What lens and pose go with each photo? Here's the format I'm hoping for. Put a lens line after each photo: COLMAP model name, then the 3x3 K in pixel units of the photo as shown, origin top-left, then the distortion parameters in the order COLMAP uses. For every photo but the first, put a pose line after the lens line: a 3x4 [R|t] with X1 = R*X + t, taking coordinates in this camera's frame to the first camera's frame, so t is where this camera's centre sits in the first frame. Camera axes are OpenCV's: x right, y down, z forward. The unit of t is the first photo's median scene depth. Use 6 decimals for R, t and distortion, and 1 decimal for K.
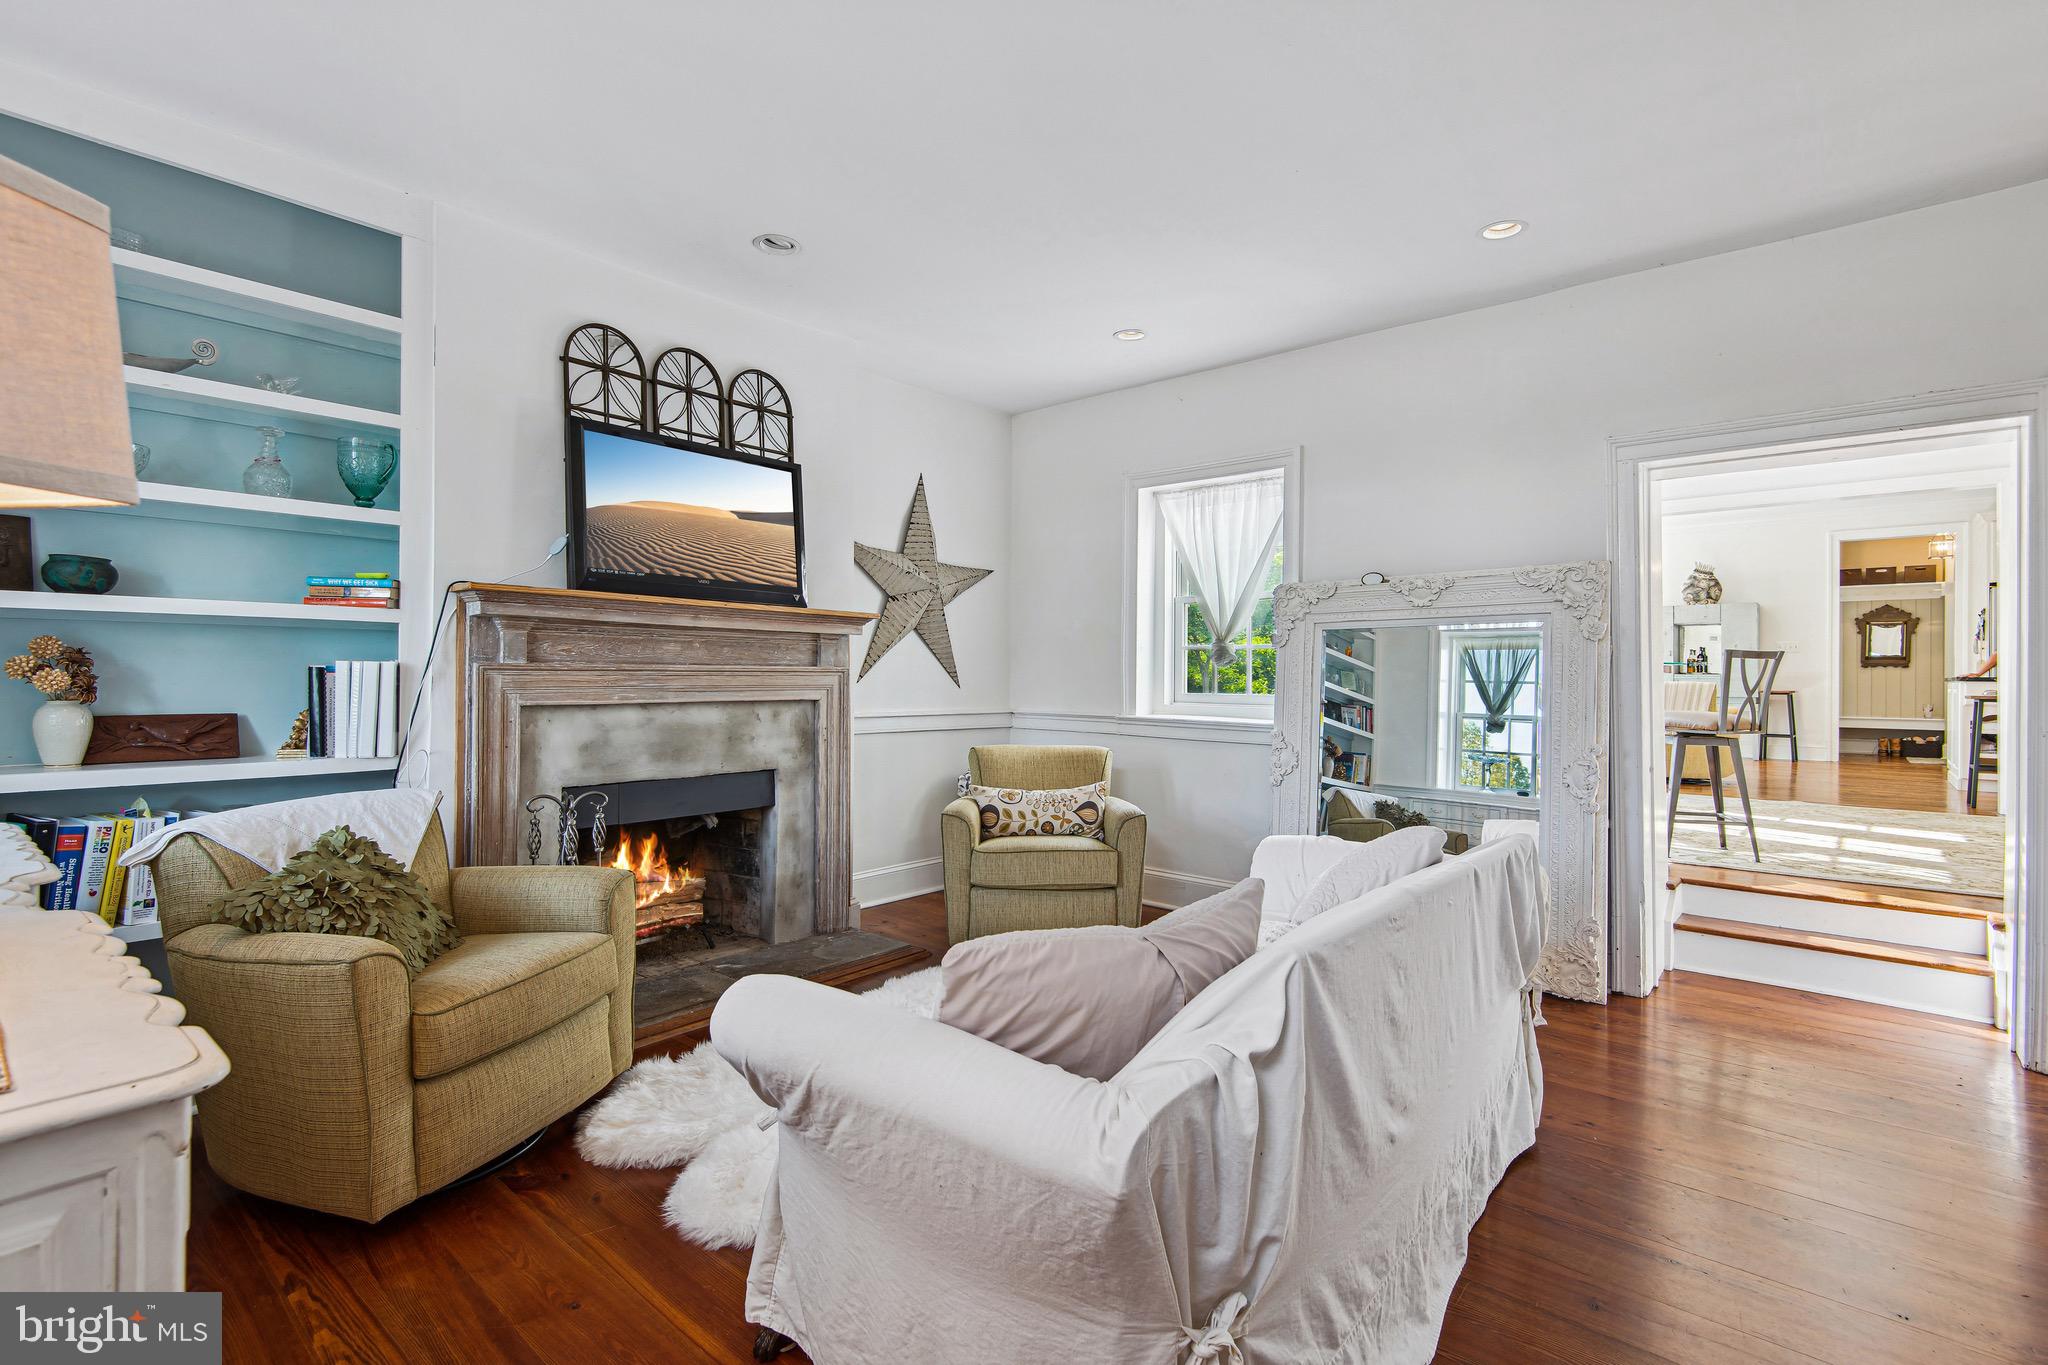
lens RADIAL K [[923.2, 0, 1029.7], [0, 923.2, 686.7], [0, 0, 1]] dist [0.001943, -0.005441]
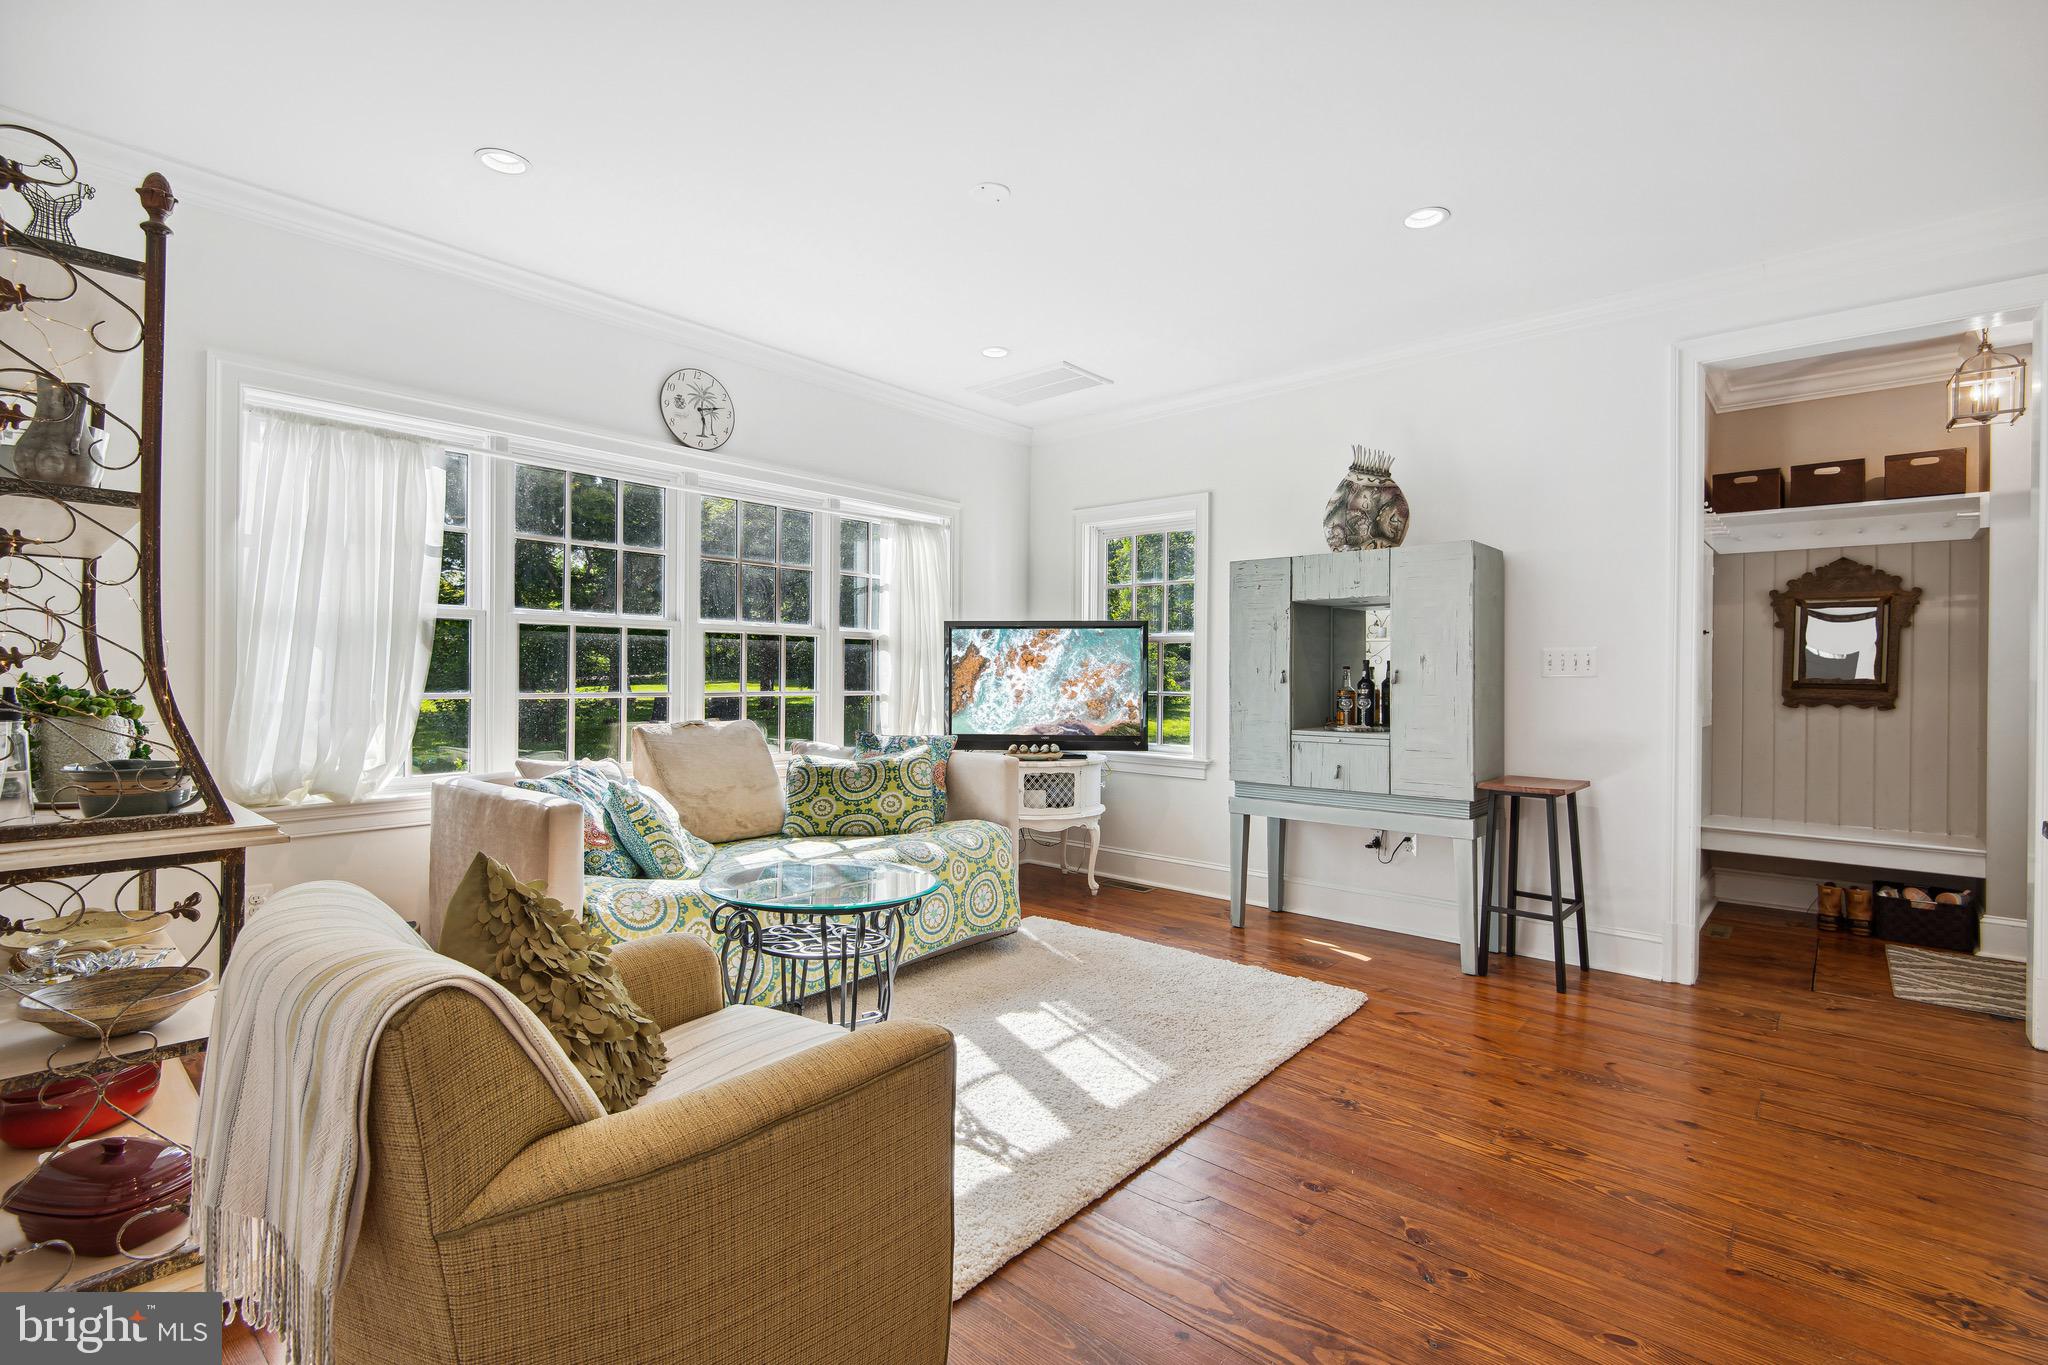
lens RADIAL K [[923.2, 0, 1018.9], [0, 923.2, 670.2], [0, 0, 1]] dist [0.001943, -0.005441]
pose [[0.999939, 0.005094, -0.009787, 0.580471], [-0.005082, 0.999986, 0.001257, -0.038133], [0.009793, -0.001208, 0.999951, 0.598416]]
